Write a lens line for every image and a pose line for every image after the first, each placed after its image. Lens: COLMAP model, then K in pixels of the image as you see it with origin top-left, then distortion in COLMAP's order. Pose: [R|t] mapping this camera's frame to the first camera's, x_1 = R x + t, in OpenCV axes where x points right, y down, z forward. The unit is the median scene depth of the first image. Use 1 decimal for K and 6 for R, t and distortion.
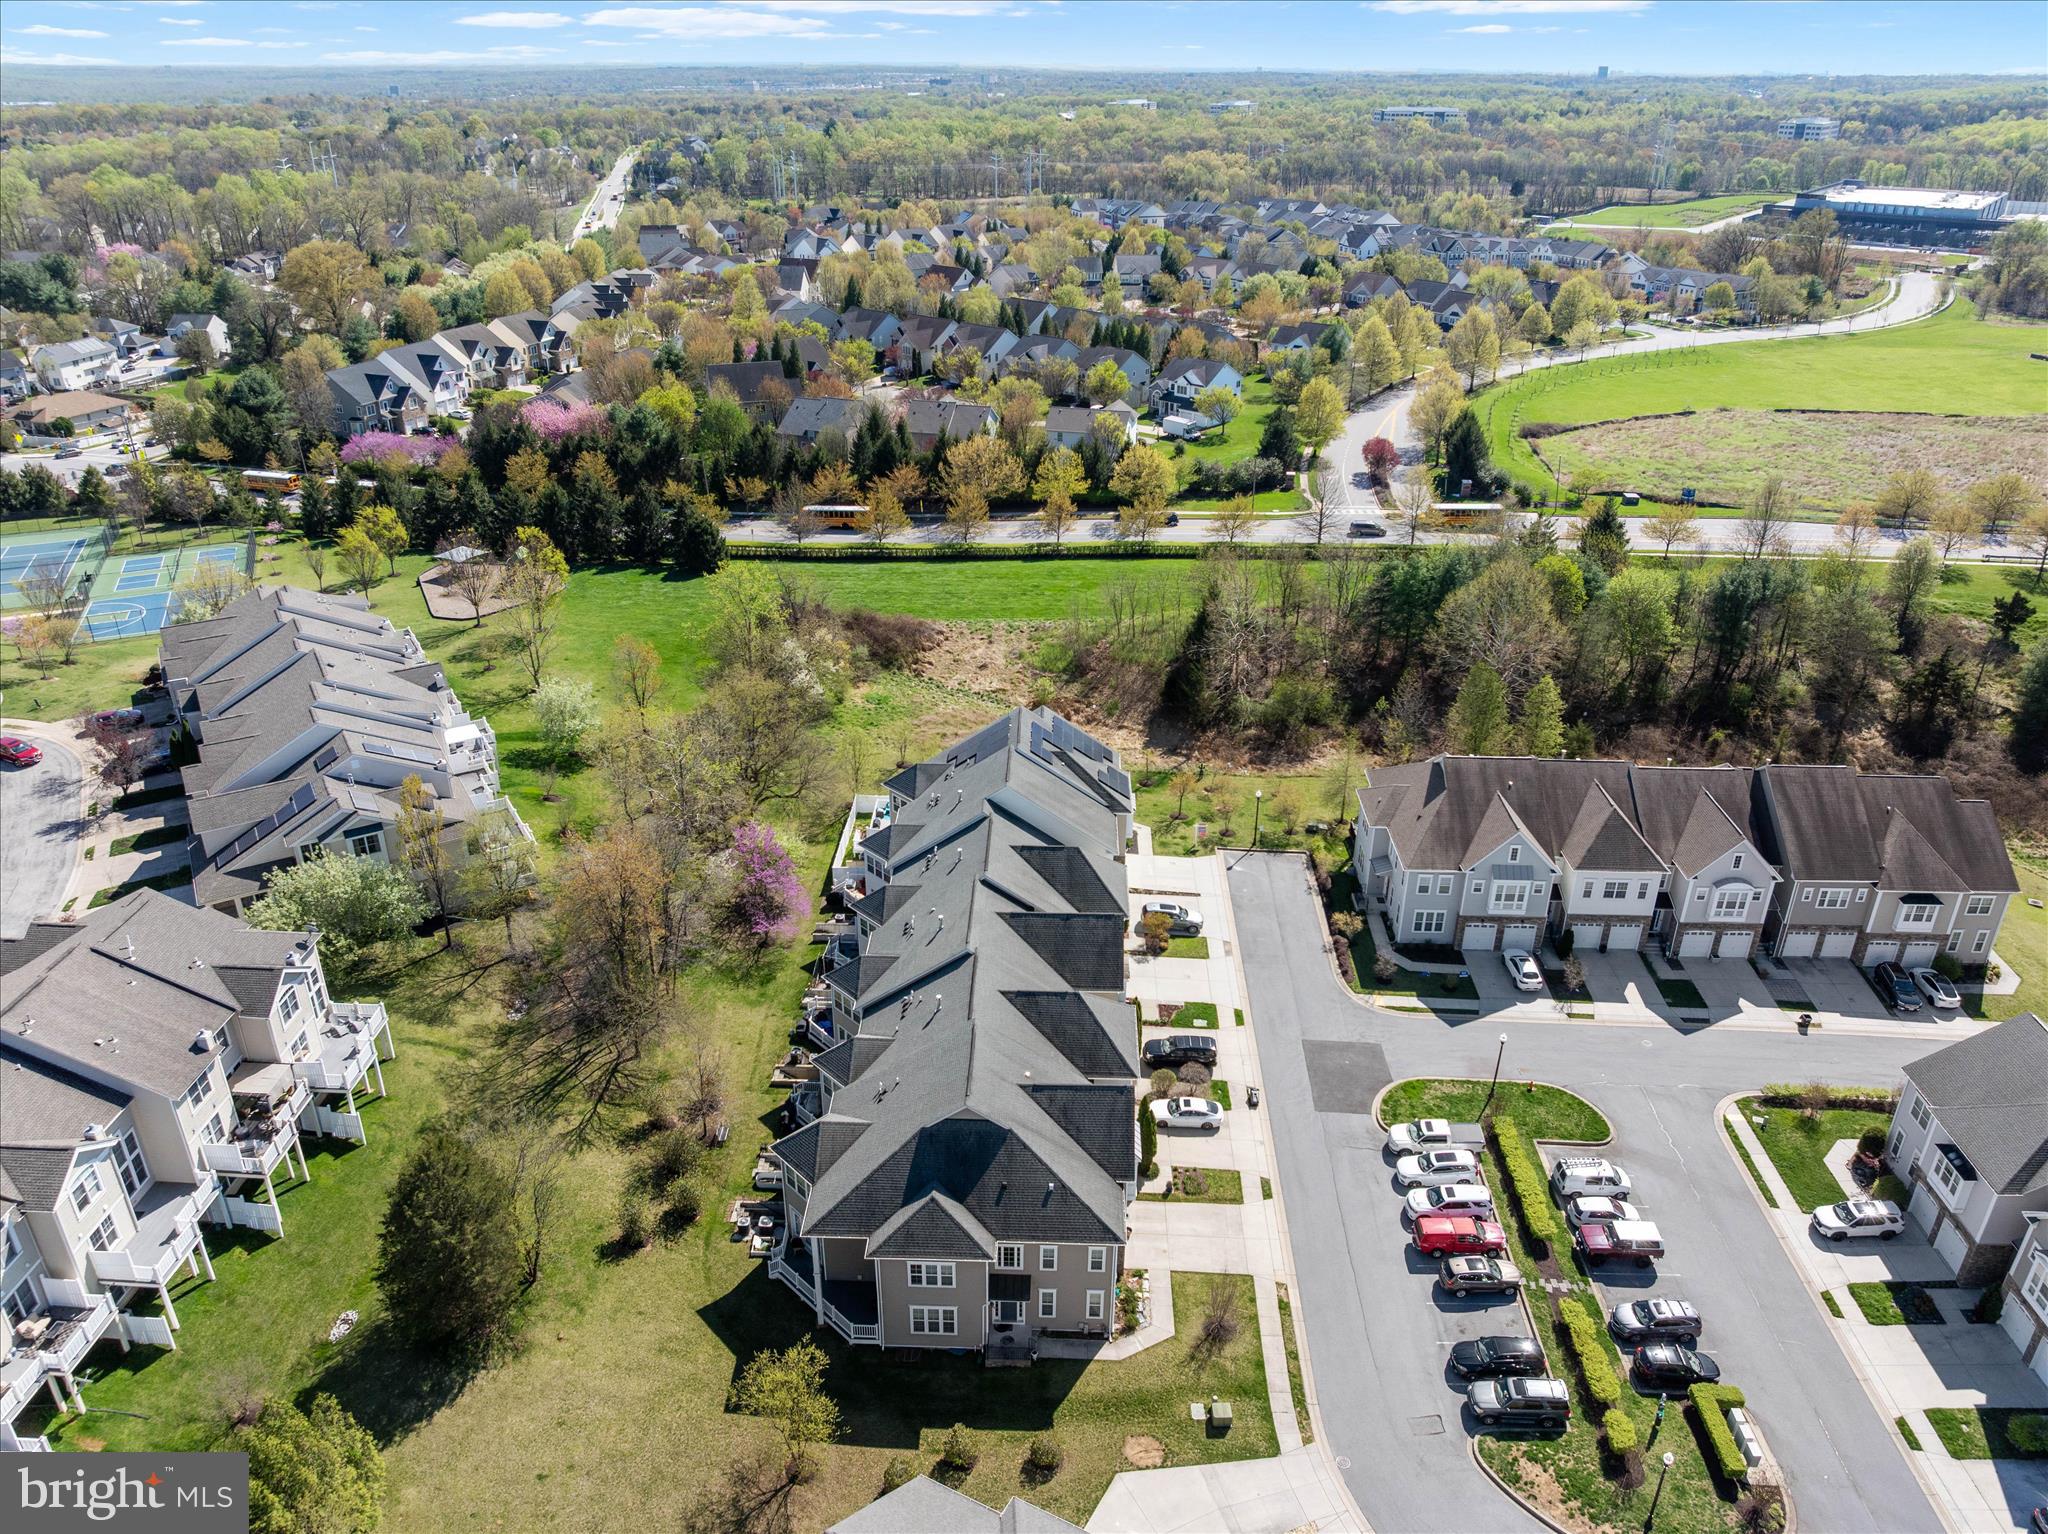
lens RADIAL K [[1437.8, 0, 1030.2], [0, 1437.8, 762.8], [0, 0, 1]] dist [-0.034736, -0.008773]
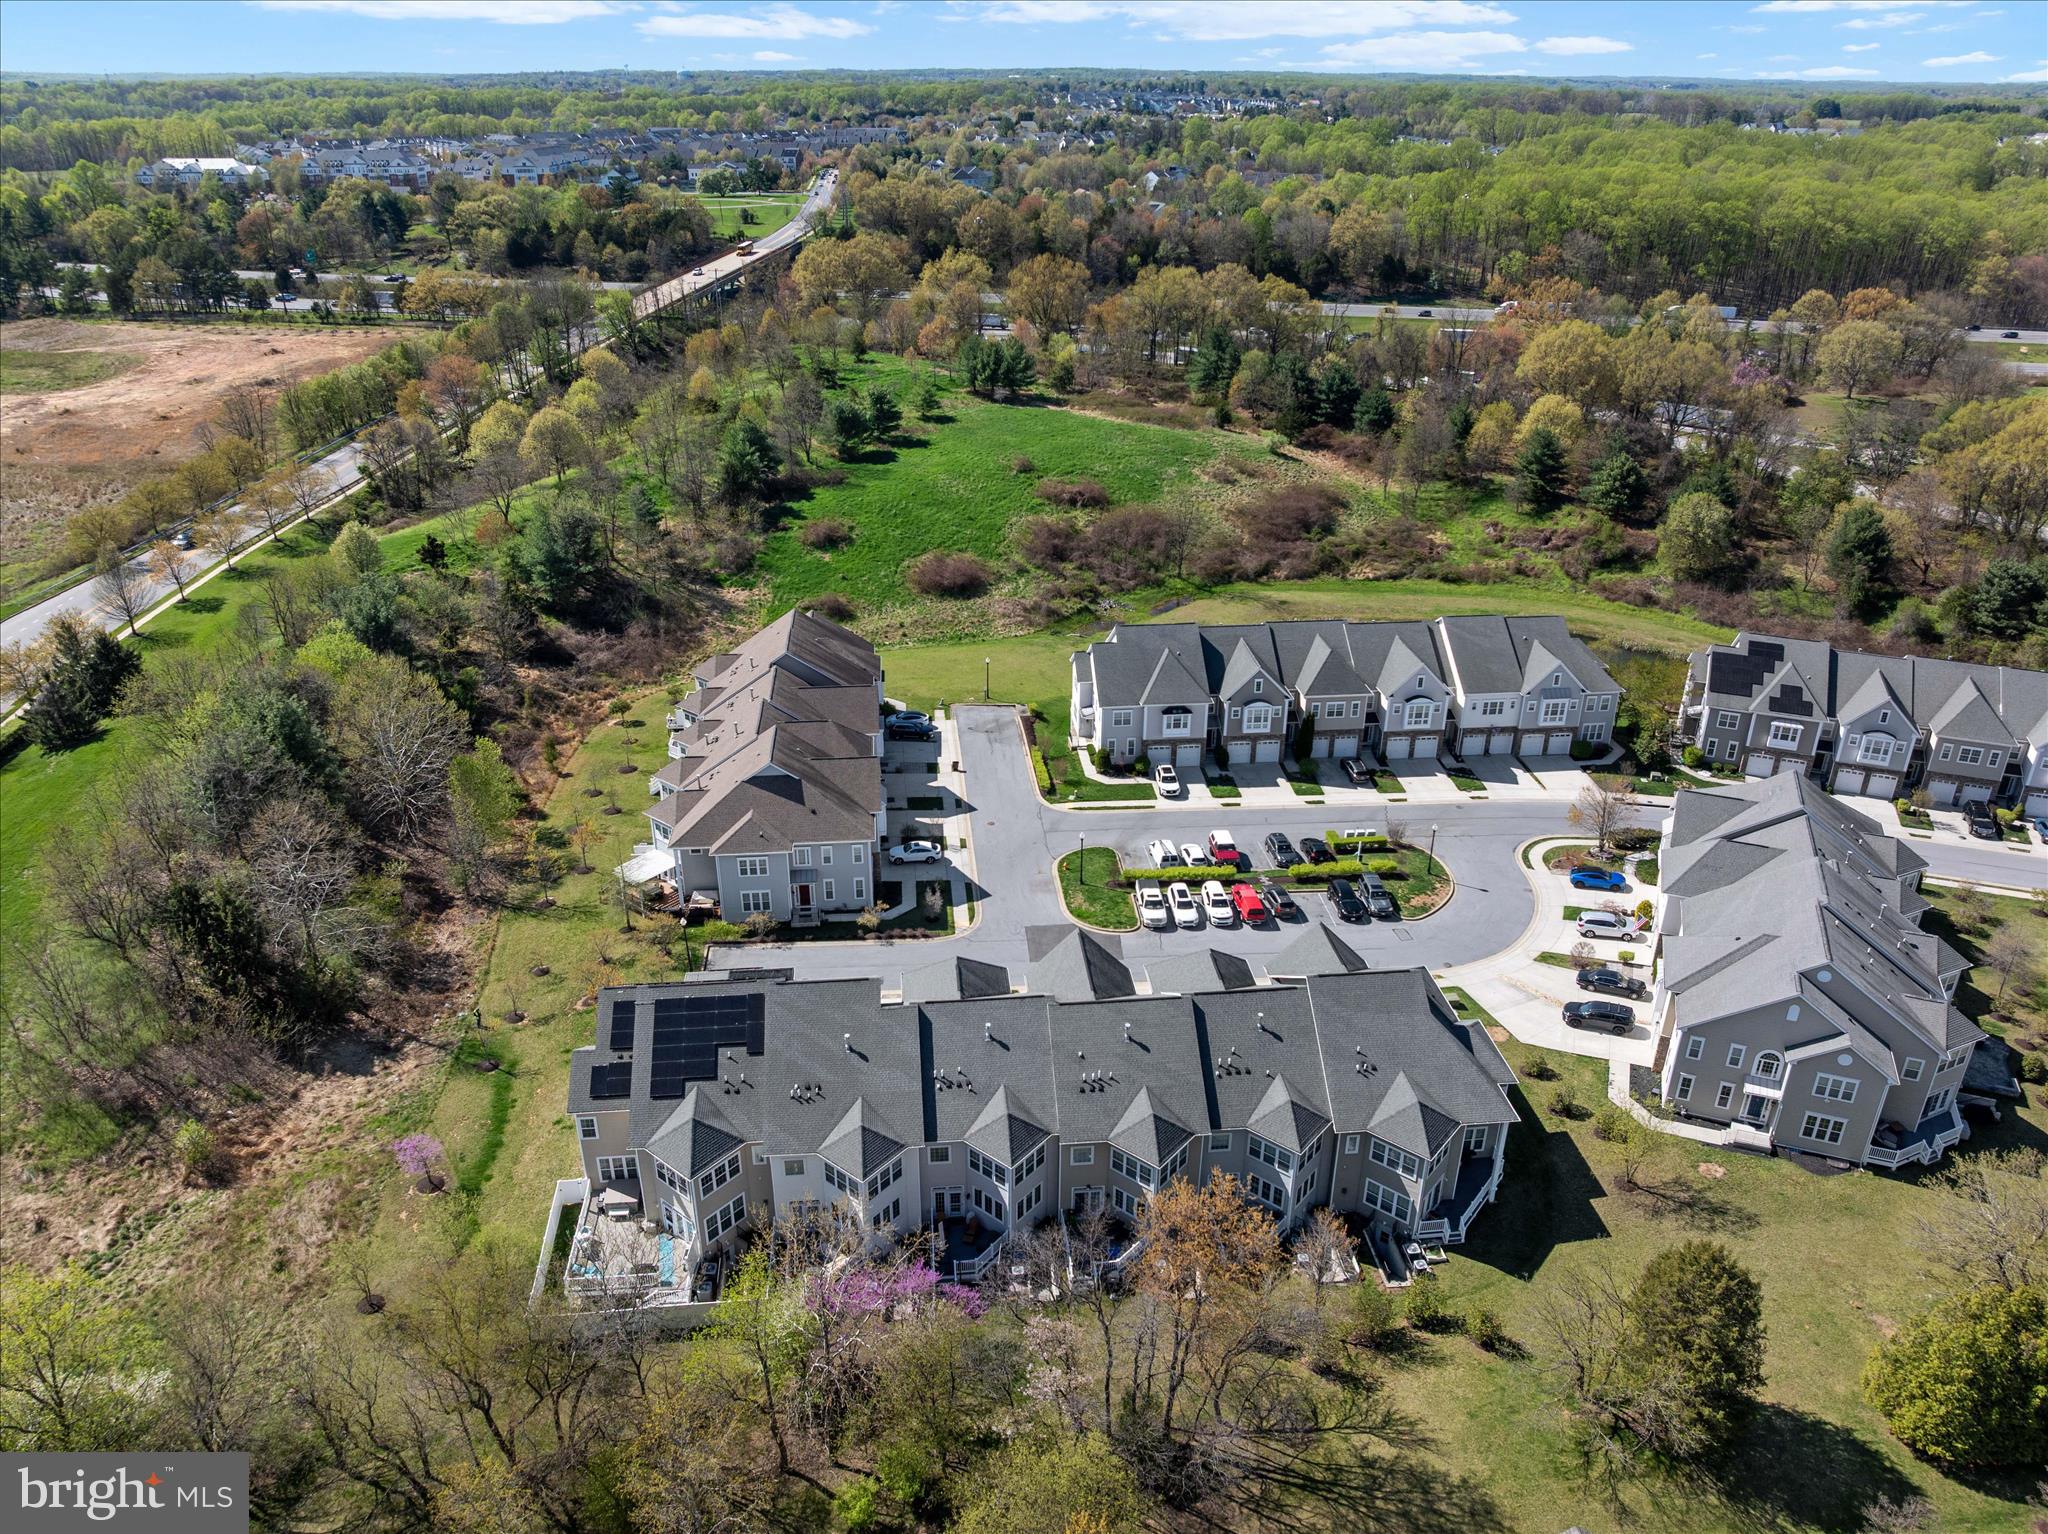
lens RADIAL K [[1429.7, 0, 1032.6], [0, 1429.7, 770.6], [0, 0, 1]] dist [-0.028549, -0.008237]
pose [[-0.131911, -0.441169, 0.887676, -0.700475], [0.432564, 0.780121, 0.451995, -0.408004], [-0.891901, 0.443600, 0.087927, 0.777161]]
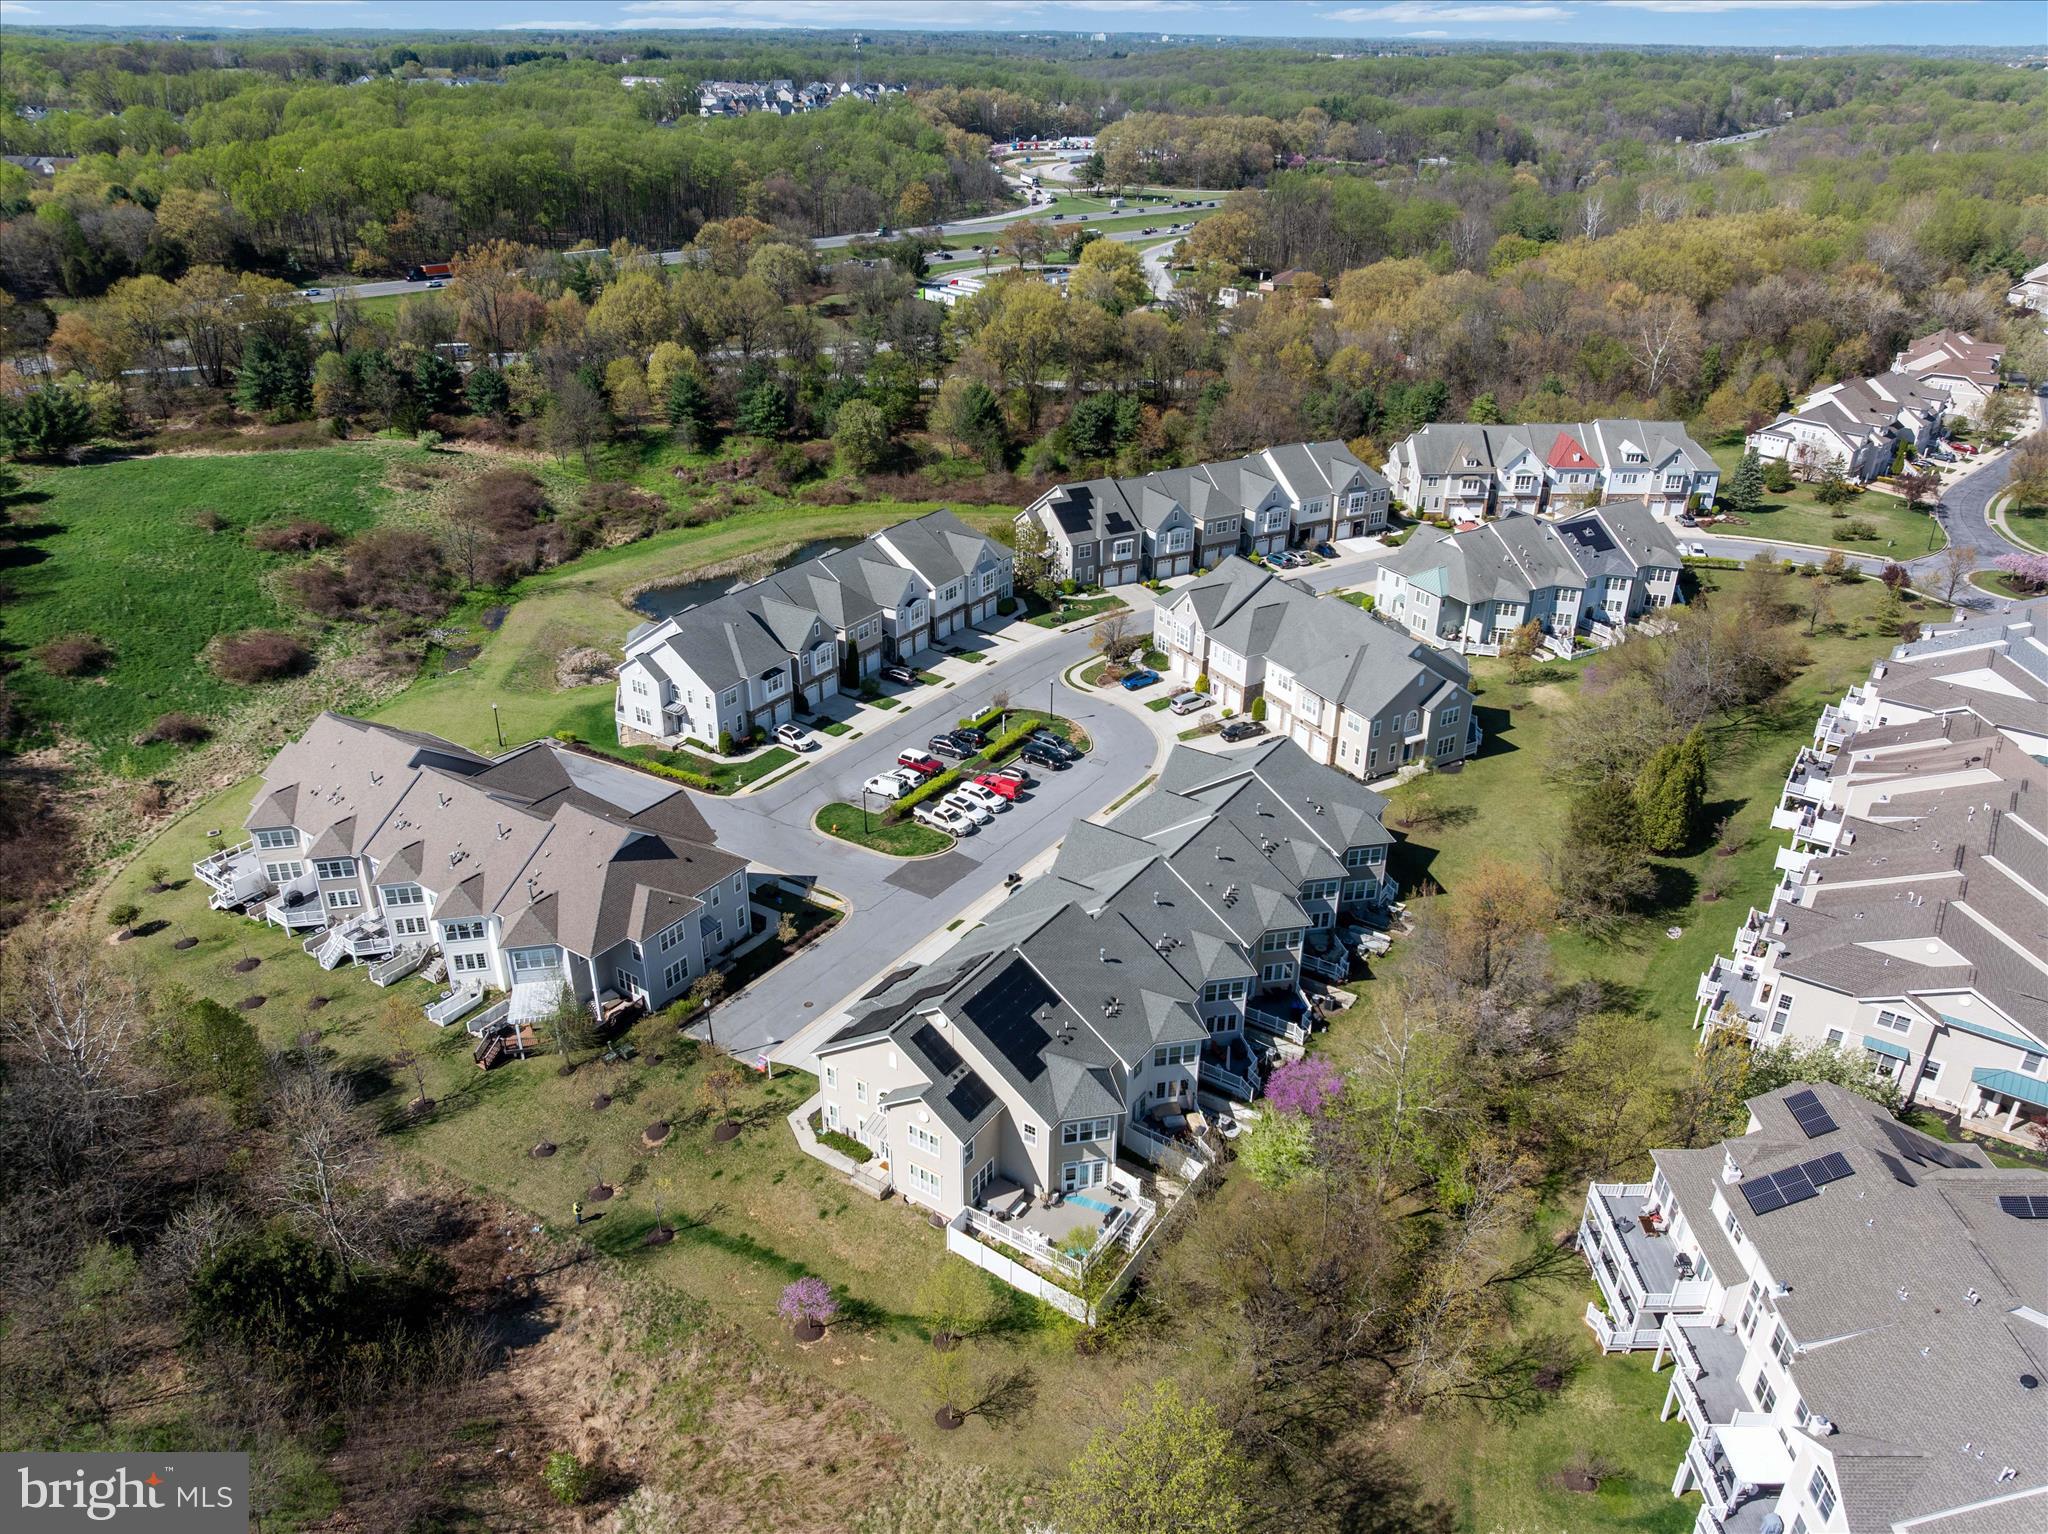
lens RADIAL K [[1437.8, 0, 1030.2], [0, 1437.8, 762.8], [0, 0, 1]] dist [-0.034736, -0.008773]
pose [[-0.851956, -0.250178, 0.459981, -0.390502], [0.218120, 0.629059, 0.746129, -0.727378], [-0.476020, 0.736000, -0.481361, 1.369875]]
